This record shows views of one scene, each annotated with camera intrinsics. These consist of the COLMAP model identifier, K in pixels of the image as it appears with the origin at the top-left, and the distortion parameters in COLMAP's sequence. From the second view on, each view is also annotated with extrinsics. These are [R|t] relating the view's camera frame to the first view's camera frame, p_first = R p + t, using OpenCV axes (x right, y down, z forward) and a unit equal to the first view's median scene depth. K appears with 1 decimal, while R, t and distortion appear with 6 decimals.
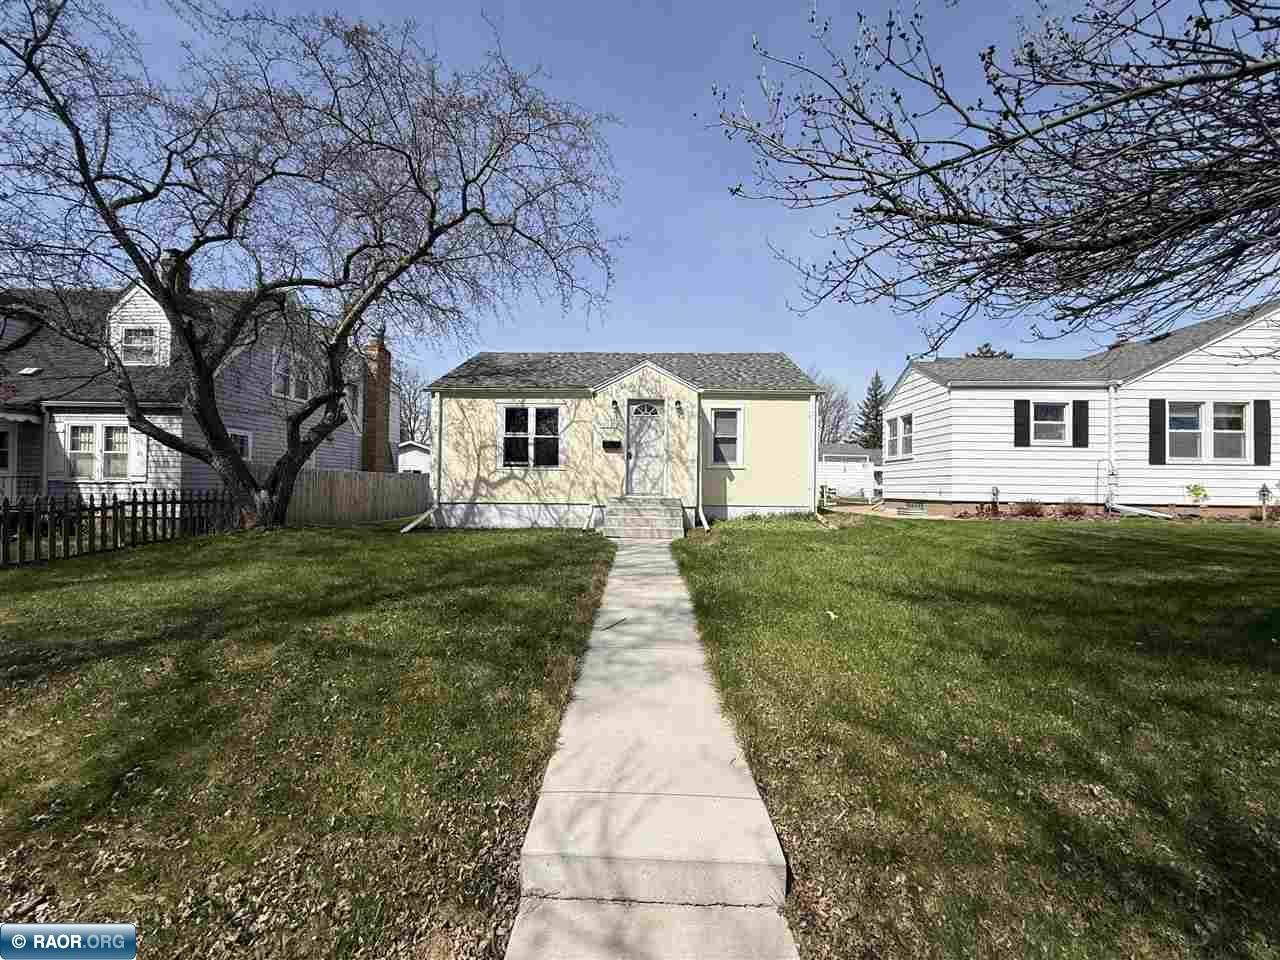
lens RADIAL K [[511.9, 0, 640.0], [0, 511.9, 480.0], [0, 0, 1]] dist [-0.000698, 0.000293]
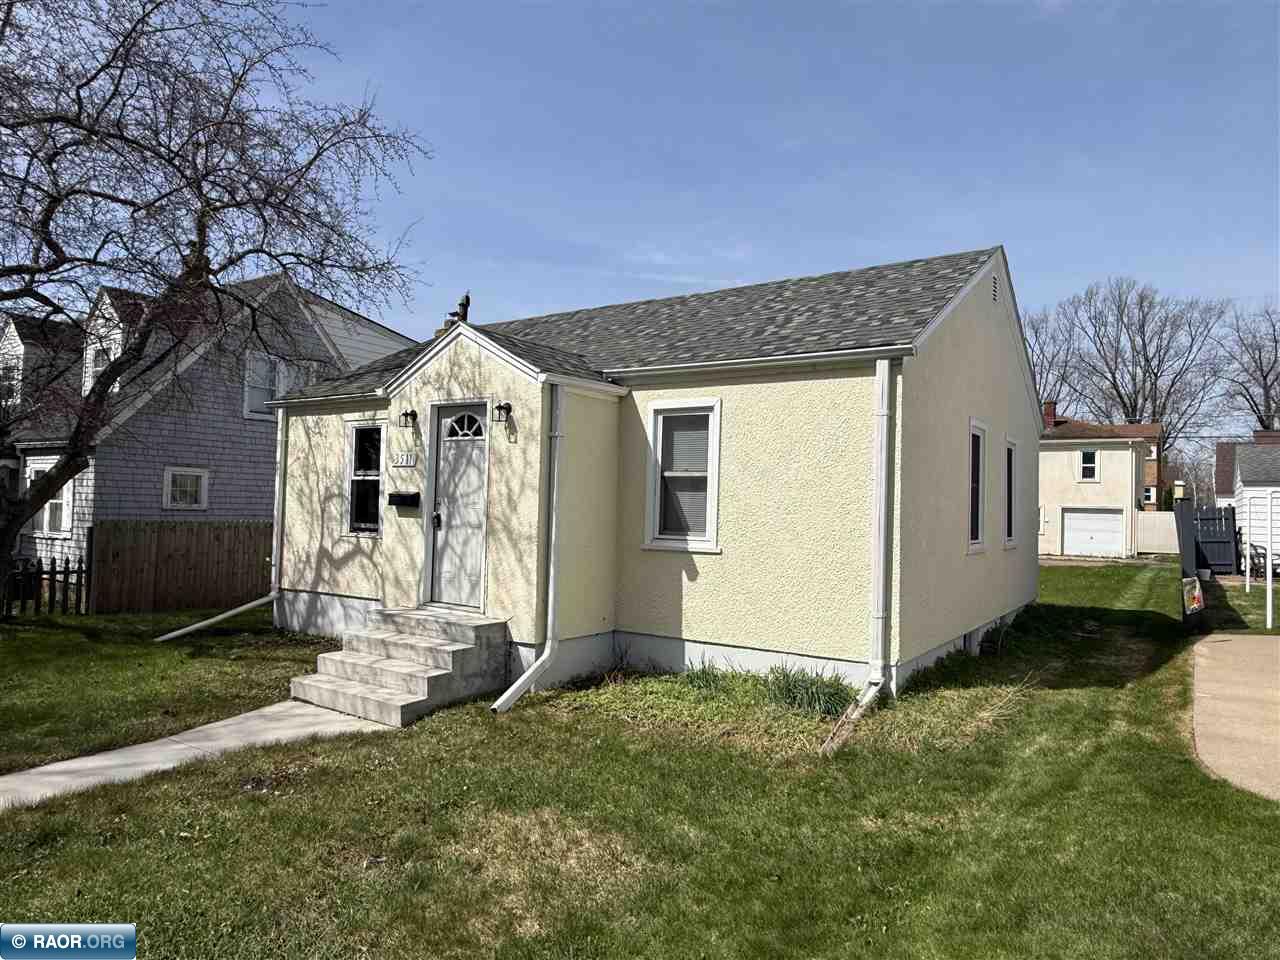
lens RADIAL K [[822.3, 0, 640.0], [0, 822.3, 480.0], [0, 0, 1]] dist [0.001359, 0.000974]
pose [[0.837637, -0.009168, -0.546151, 0.505274], [-0.006358, 0.999628, -0.026532, -0.061812], [0.546191, 0.025696, 0.837267, 0.410592]]
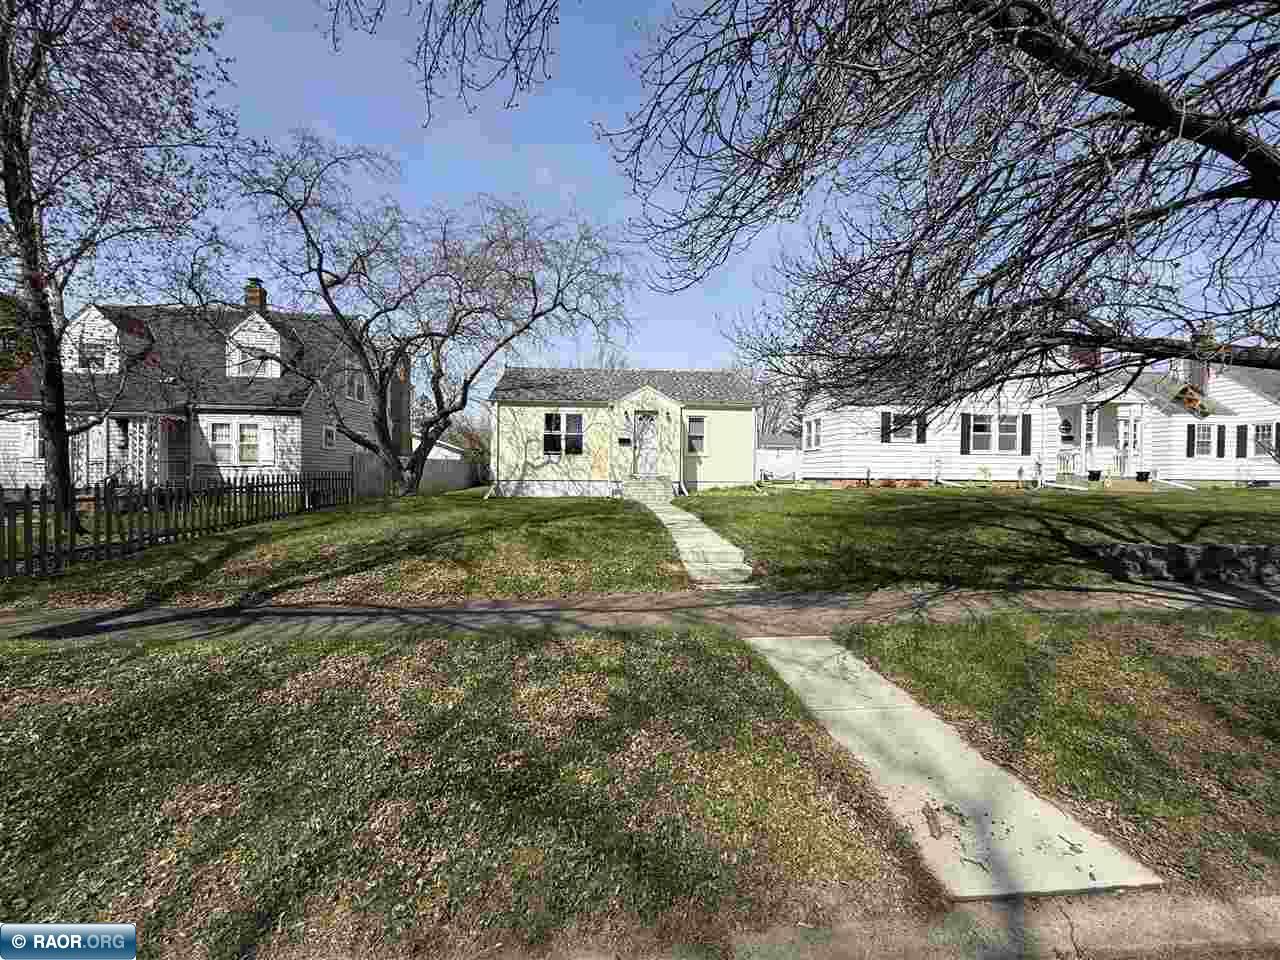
lens RADIAL K [[511.9, 0, 640.0], [0, 511.9, 480.0], [0, 0, 1]] dist [-0.000698, 0.000293]
pose [[0.994237, -0.002786, 0.107171, -0.152824], [-0.000233, 0.999604, 0.028149, 0.004085], [-0.107207, -0.028012, 0.993842, -0.454532]]
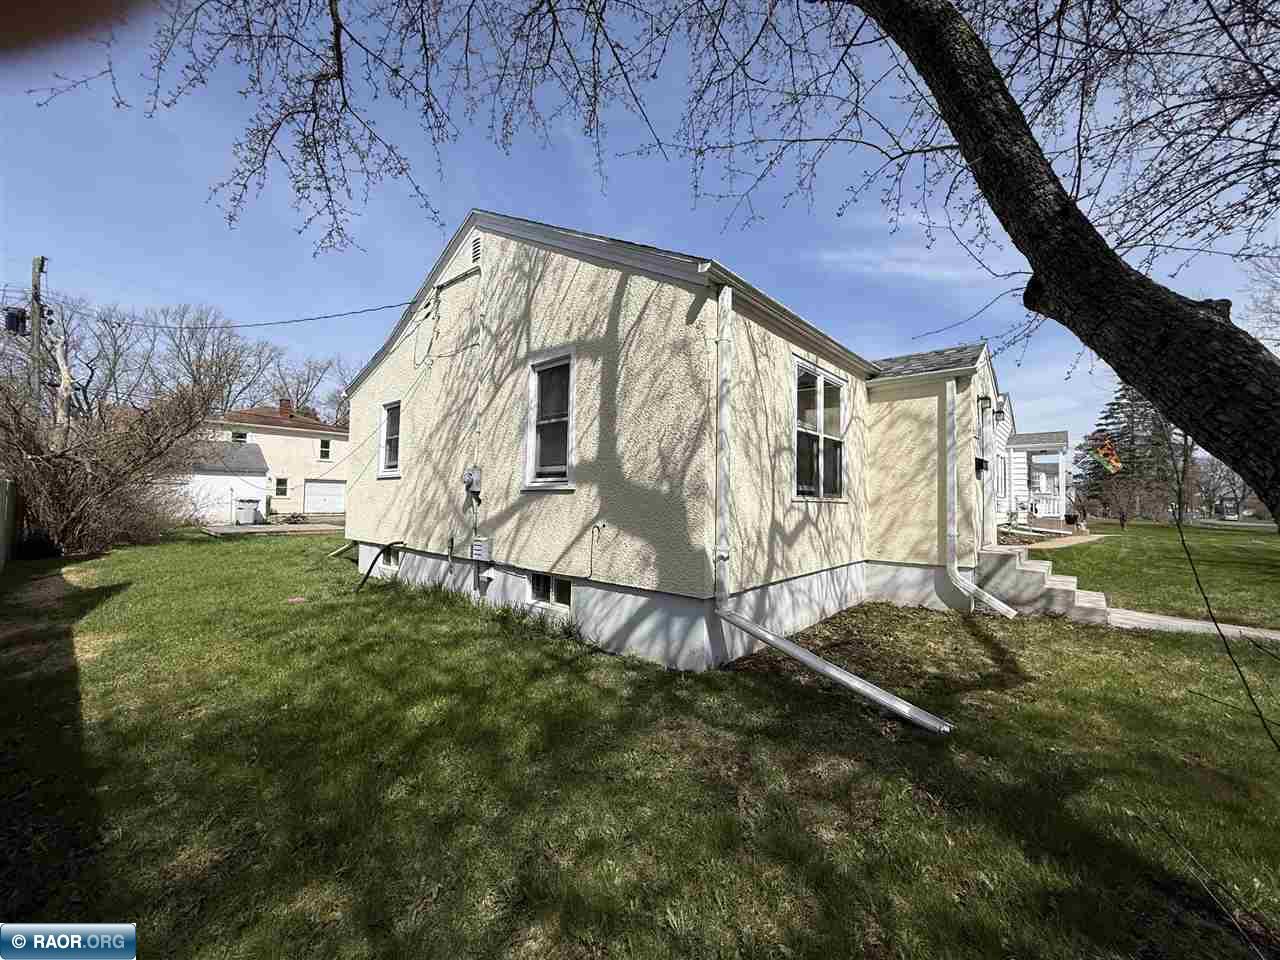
lens RADIAL K [[511.9, 0, 640.0], [0, 511.9, 480.0], [0, 0, 1]] dist [-0.000698, 0.000293]
pose [[0.645767, 0.027161, 0.763051, -0.703988], [-0.019930, 0.999626, -0.018715, -0.029720], [-0.763274, -0.003122, 0.646067, 0.817229]]
